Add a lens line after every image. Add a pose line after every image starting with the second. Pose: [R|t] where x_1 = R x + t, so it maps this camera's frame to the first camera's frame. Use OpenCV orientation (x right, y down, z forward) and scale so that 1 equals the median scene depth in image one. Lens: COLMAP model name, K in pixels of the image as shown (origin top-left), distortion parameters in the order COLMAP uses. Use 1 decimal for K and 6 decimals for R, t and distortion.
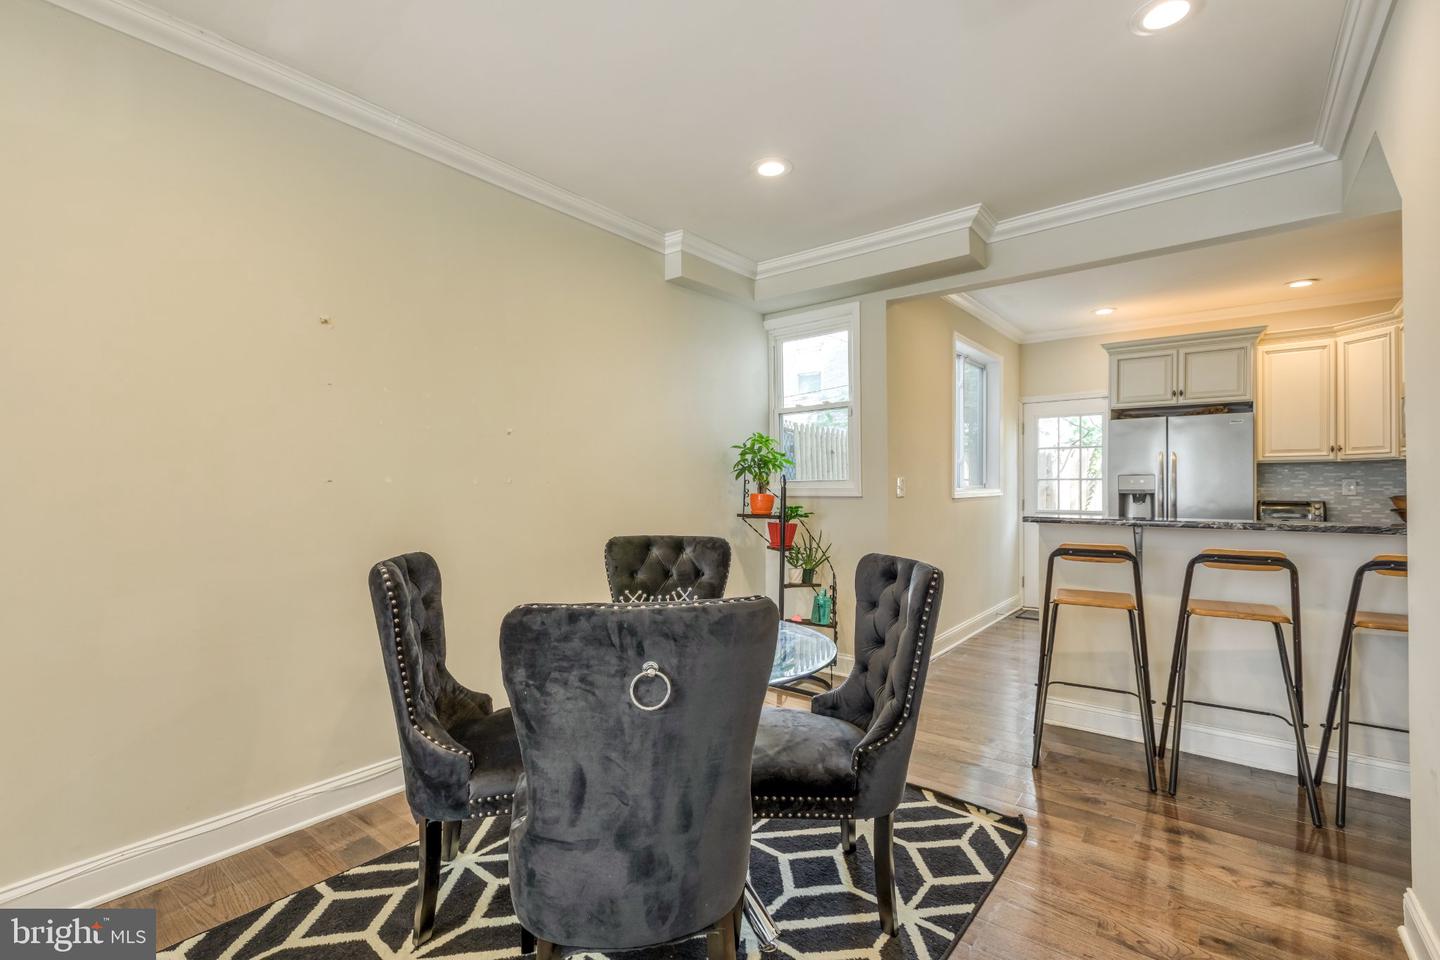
lens RADIAL K [[655.4, 0, 717.9], [0, 655.4, 477.6], [0, 0, 1]] dist [-0.005402, -0.000673]
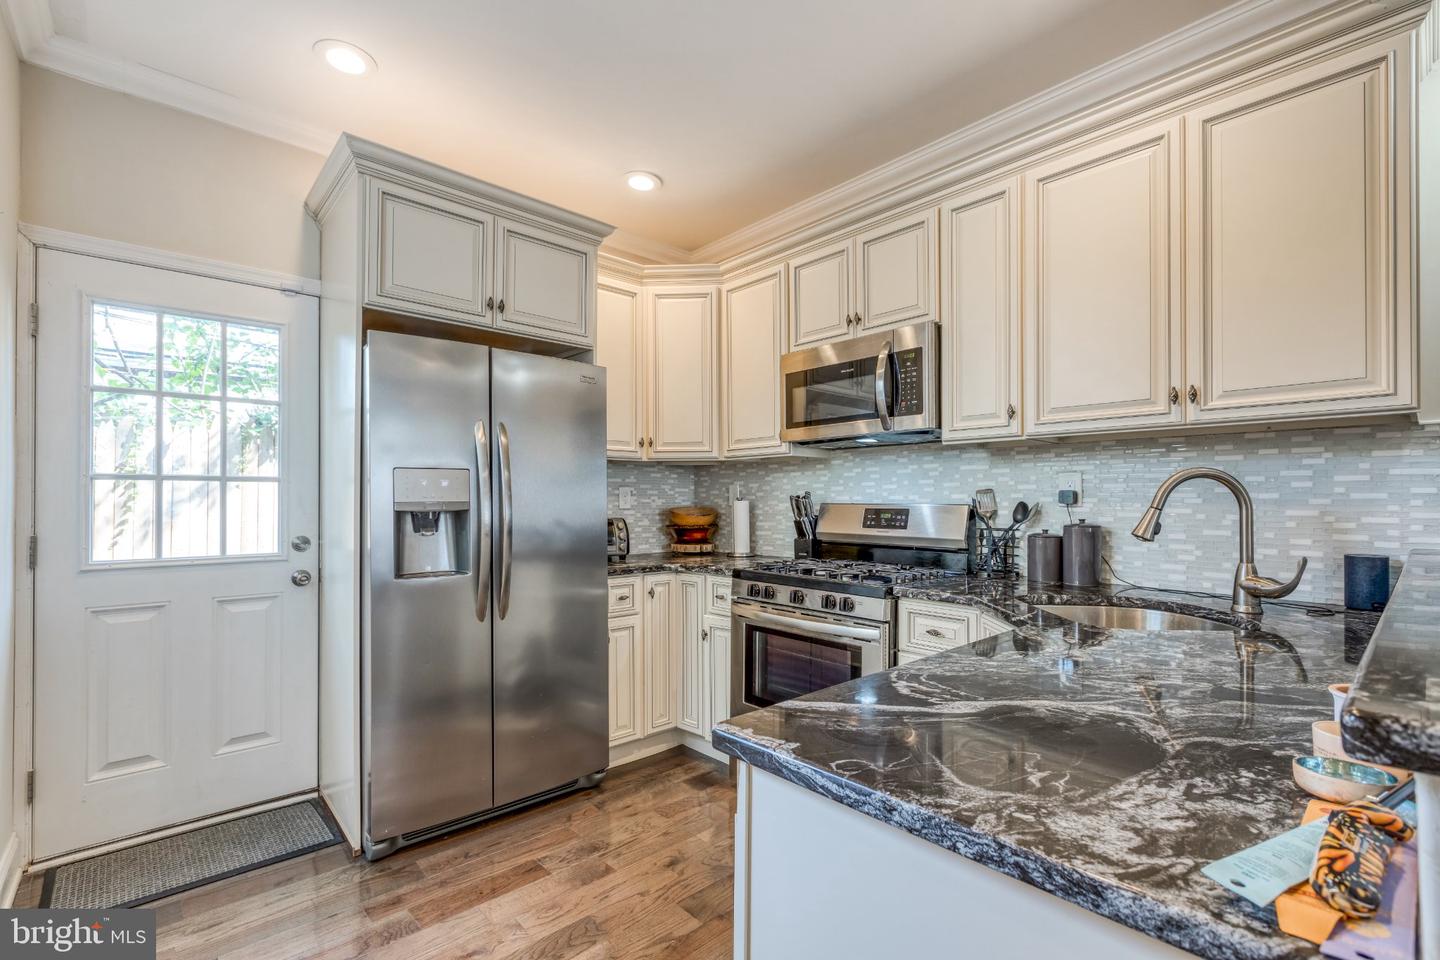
lens RADIAL K [[655.4, 0, 726.1], [0, 655.4, 492.8], [0, 0, 1]] dist [-0.005402, -0.000673]
pose [[0.160310, 0.018003, 0.986903, 0.258893], [0.000654, 0.999832, -0.018345, 0.022405], [-0.987067, 0.003586, 0.160271, 0.782200]]
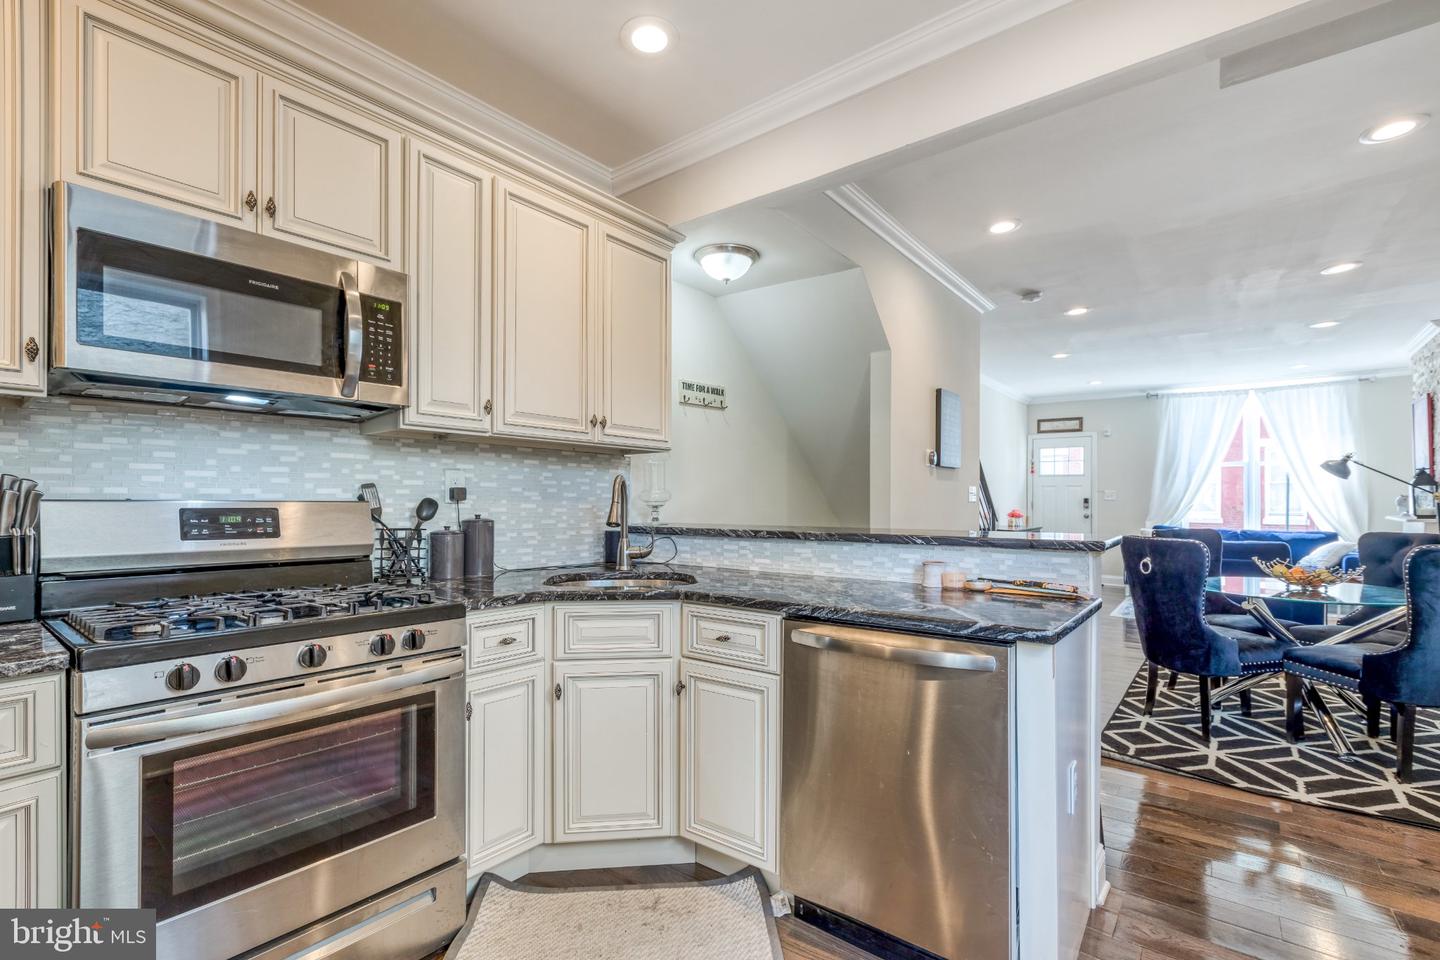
lens RADIAL K [[655.4, 0, 724.3], [0, 655.4, 499.6], [0, 0, 1]] dist [-0.005402, -0.000673]
pose [[-0.999671, 0.000208, -0.025653, 0.621559], [0.000189, 1.000000, 0.000750, 0.020738], [0.025653, 0.000745, -0.999671, 1.149937]]
